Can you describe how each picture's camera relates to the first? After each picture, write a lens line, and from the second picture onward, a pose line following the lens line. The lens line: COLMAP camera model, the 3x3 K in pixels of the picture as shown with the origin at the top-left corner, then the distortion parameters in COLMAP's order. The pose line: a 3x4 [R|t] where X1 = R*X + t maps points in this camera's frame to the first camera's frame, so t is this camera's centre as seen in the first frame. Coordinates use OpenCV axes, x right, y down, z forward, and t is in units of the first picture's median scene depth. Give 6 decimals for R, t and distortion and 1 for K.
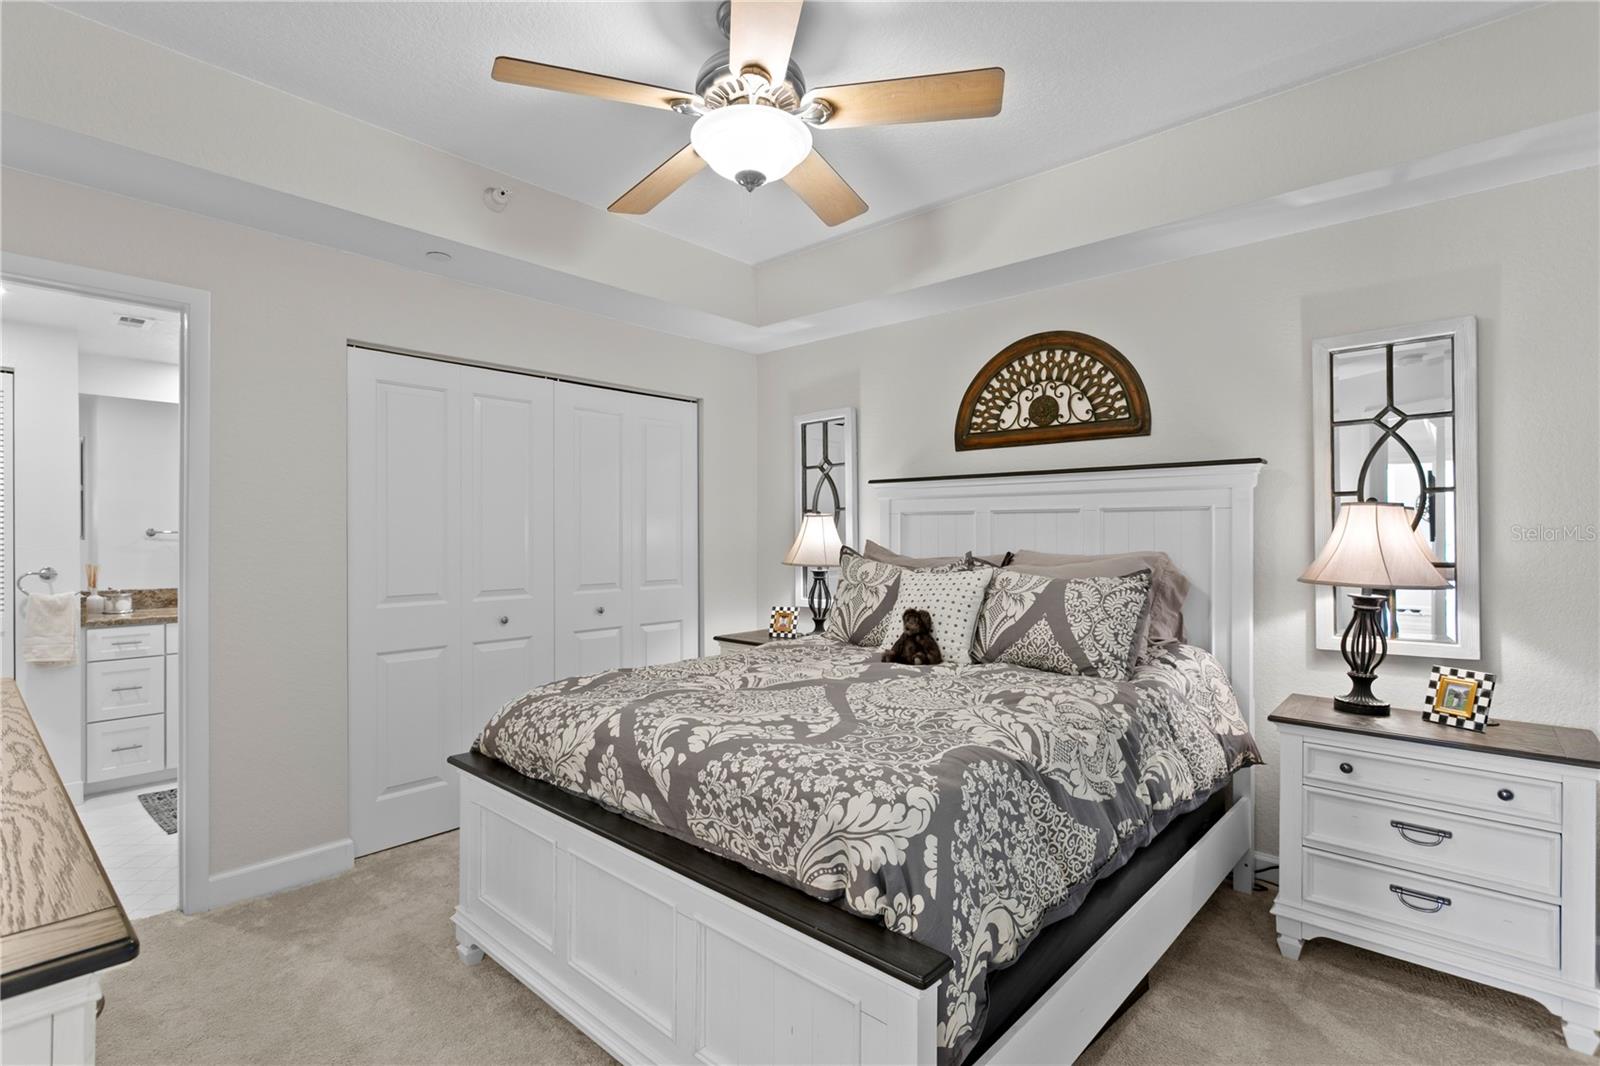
lens RADIAL K [[756.4, 0, 791.0], [0, 756.4, 529.9], [0, 0, 1]] dist [-0.005097, 0.006325]
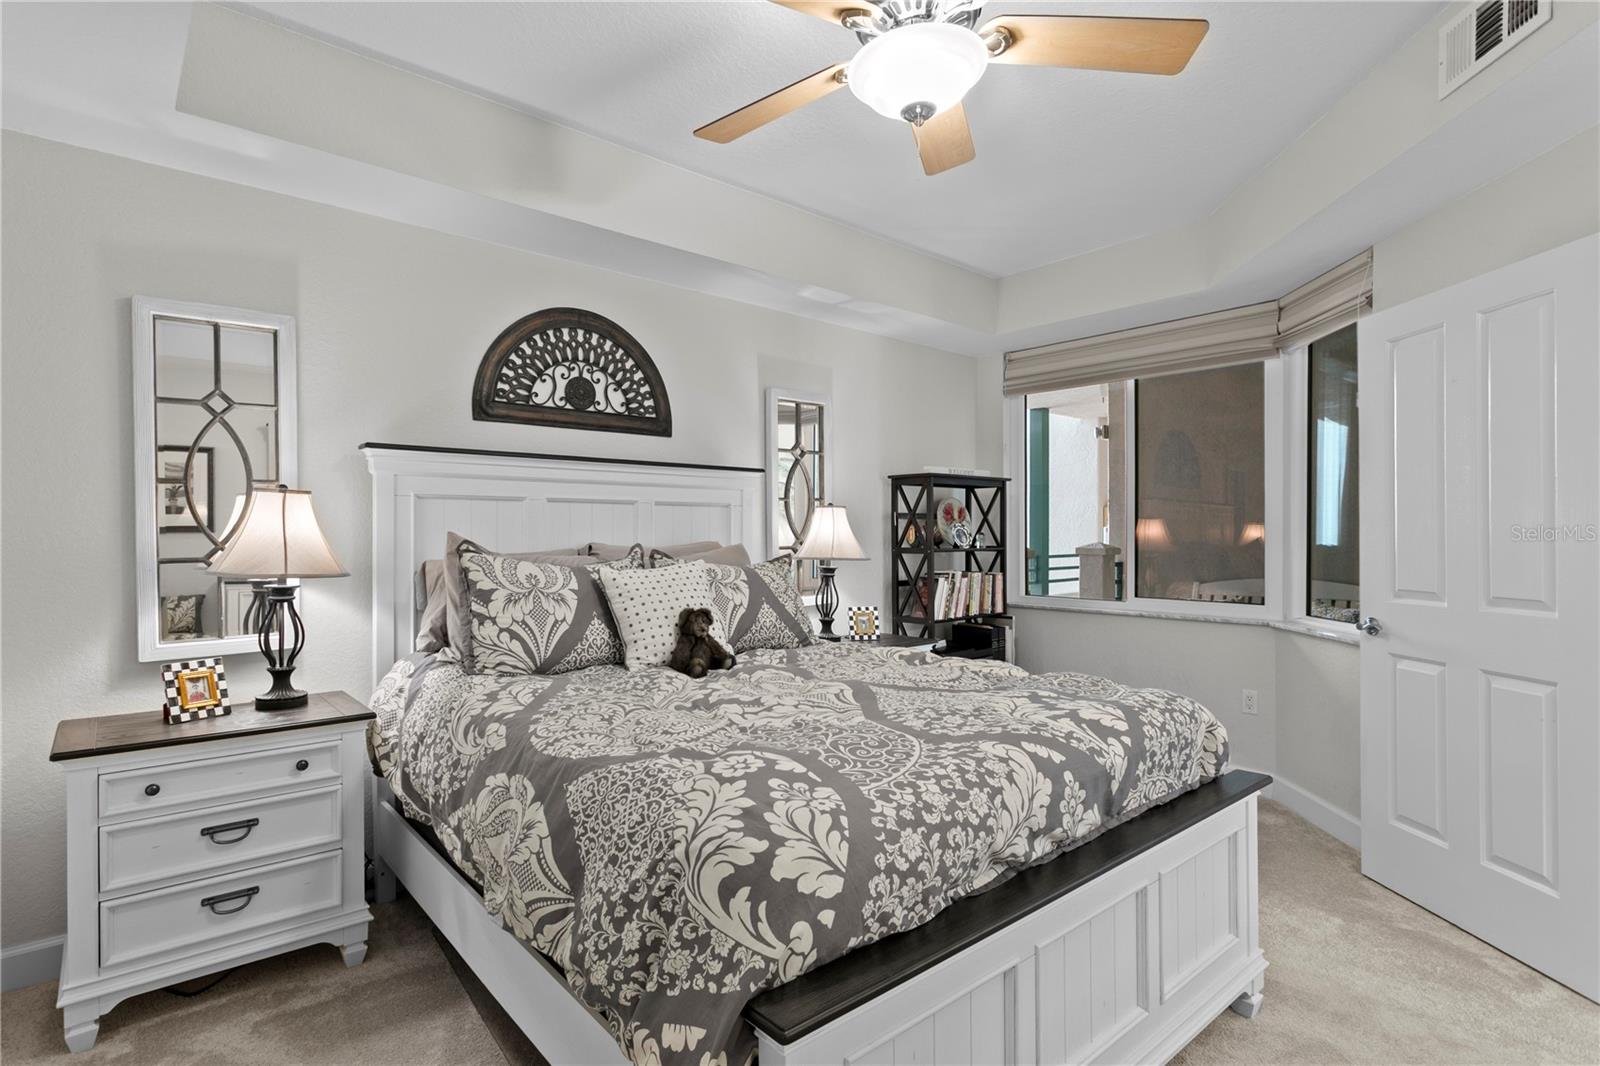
lens RADIAL K [[800.7, 0, 762.1], [0, 800.7, 531.6], [0, 0, 1]] dist [-0.014240, 0.000074]
pose [[0.137477, 0.001350, 0.990504, -0.619035], [-0.005549, 0.999984, -0.000593, 0.012147], [-0.990489, -0.005415, 0.137483, 0.650831]]
